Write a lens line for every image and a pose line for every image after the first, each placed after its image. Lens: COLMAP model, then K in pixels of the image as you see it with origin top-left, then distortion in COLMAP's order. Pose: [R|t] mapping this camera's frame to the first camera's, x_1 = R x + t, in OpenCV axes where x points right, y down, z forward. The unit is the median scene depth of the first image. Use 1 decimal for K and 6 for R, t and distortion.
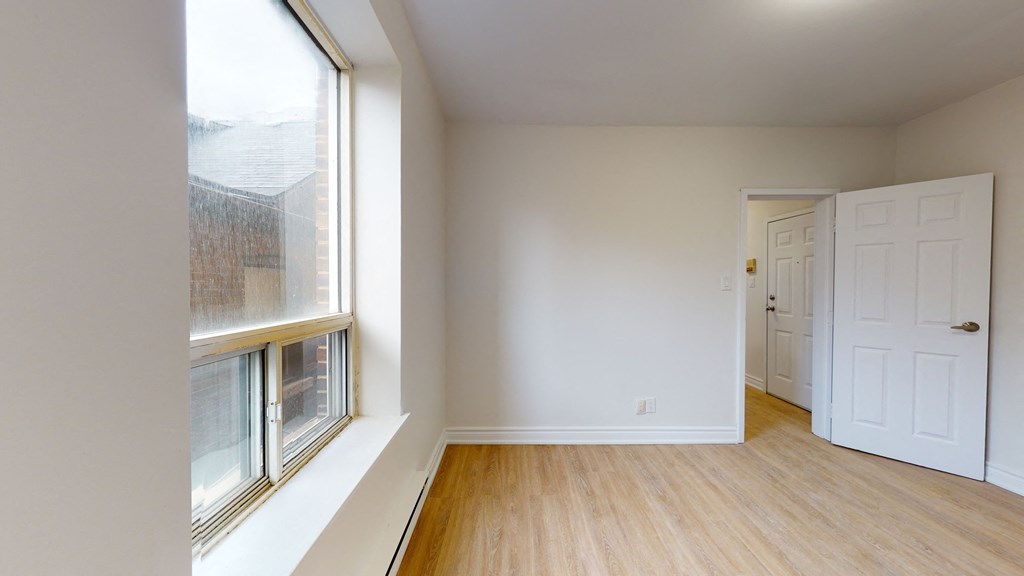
lens RADIAL K [[322.3, 0, 513.0], [0, 322.3, 288.7], [0, 0, 1]] dist [-0.001345, 0.000201]
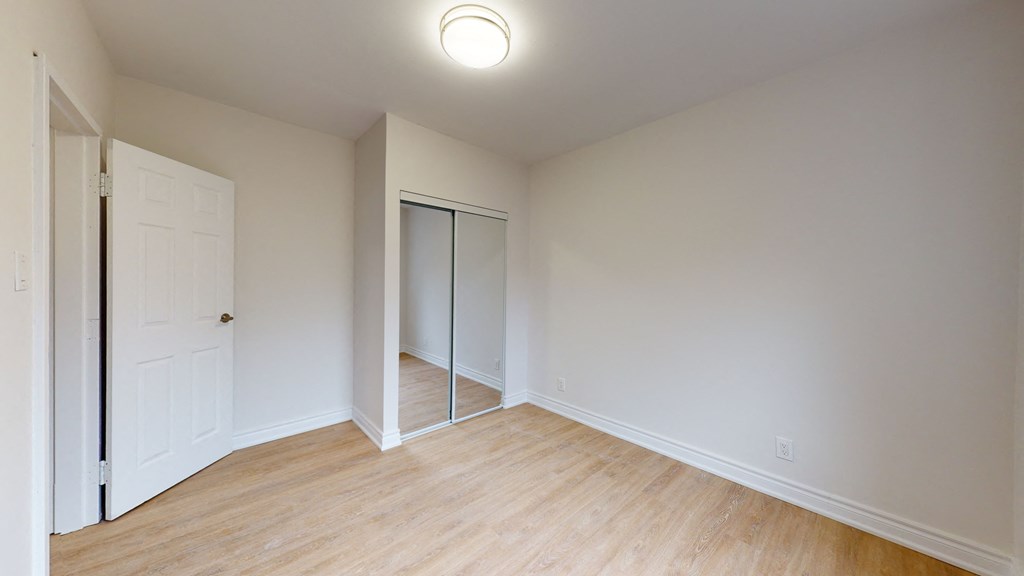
lens RADIAL K [[322.3, 0, 514.3], [0, 322.3, 289.0], [0, 0, 1]] dist [-0.001345, 0.000201]
pose [[-0.671443, -0.018858, 0.740816, -0.055808], [-0.003372, 0.999744, 0.022393, -0.009866], [-0.741049, 0.012538, -0.671334, 1.435172]]
